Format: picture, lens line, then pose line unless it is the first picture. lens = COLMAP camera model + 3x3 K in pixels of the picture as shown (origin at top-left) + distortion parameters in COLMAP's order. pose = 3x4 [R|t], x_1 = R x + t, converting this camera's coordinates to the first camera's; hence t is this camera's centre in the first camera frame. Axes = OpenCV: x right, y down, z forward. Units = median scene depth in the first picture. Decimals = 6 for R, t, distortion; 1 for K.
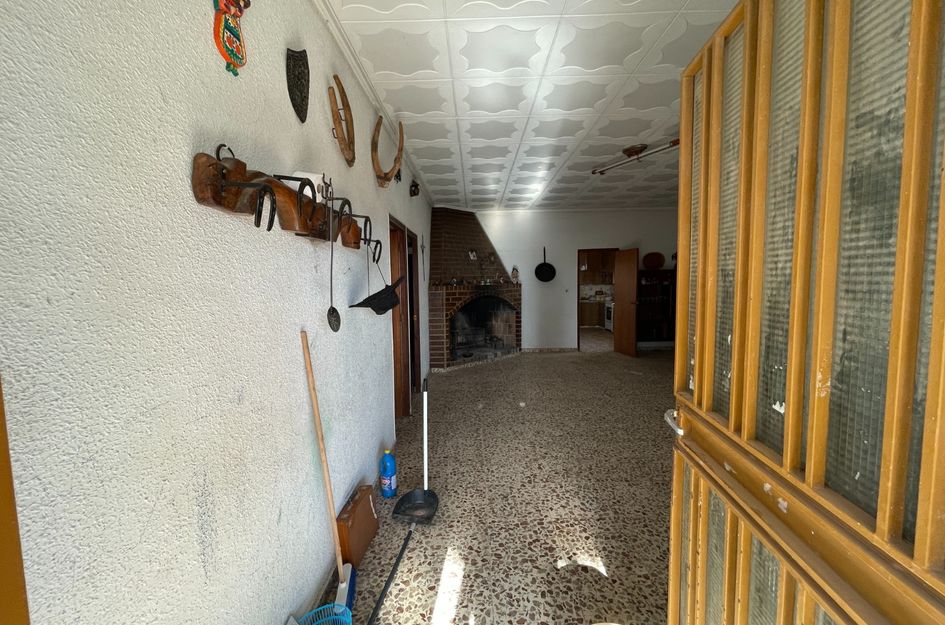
lens RADIAL K [[379.2, 0, 472.5], [0, 379.2, 312.5], [0, 0, 1]] dist [-0.000575, -0.000070]
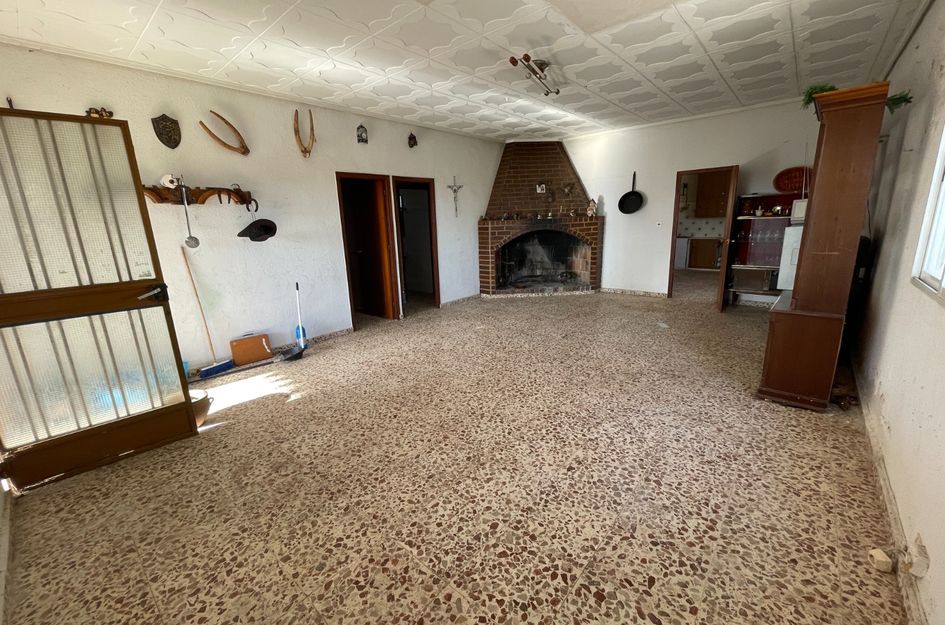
lens RADIAL K [[384.2, 0, 472.5], [0, 384.2, 312.5], [0, 0, 1]] dist [-0.000402, -0.000127]
pose [[0.767217, 0.142491, -0.625359, 0.588183], [-0.032703, 0.982432, 0.183731, -0.010513], [0.640553, -0.120511, 0.758399, 0.081621]]
